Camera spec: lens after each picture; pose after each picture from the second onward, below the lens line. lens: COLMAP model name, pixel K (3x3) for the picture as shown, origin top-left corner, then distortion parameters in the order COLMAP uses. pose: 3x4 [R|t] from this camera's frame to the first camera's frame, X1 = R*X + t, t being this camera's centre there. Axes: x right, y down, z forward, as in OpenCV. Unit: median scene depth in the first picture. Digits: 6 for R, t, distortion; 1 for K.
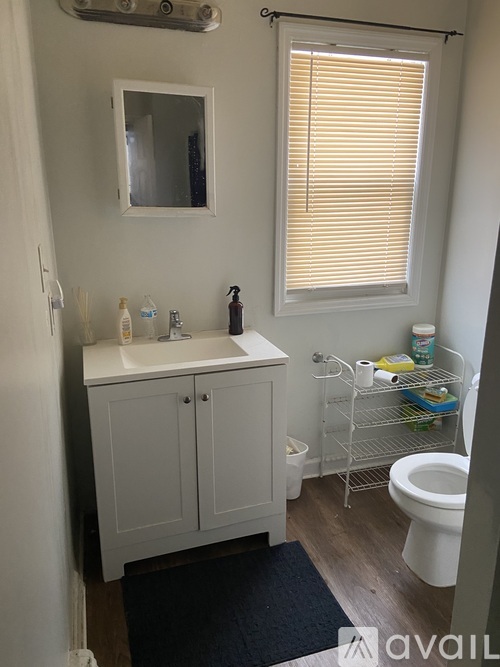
lens RADIAL K [[494.0, 0, 250.0], [0, 494.0, 333.5], [0, 0, 1]] dist [0.150652, -0.193485]
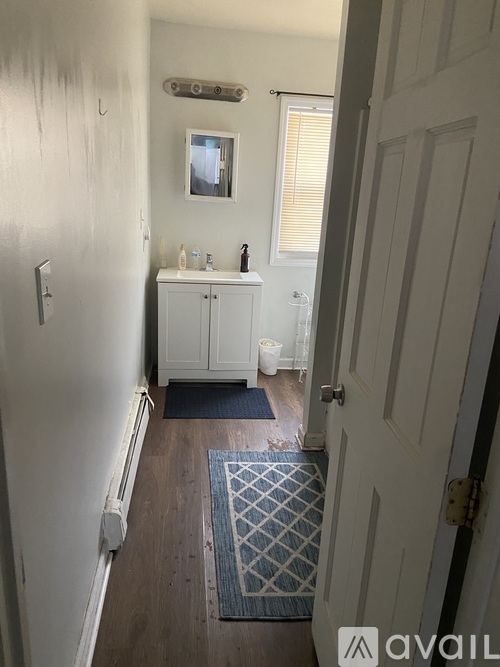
lens RADIAL K [[494.0, 0, 250.0], [0, 494.0, 333.5], [0, 0, 1]] dist [0.150652, -0.193485]
pose [[0.977762, 0.107341, -0.180163, 0.354569], [-0.106602, 0.994206, 0.013812, 0.204257], [0.180602, 0.005701, 0.983540, -0.760396]]
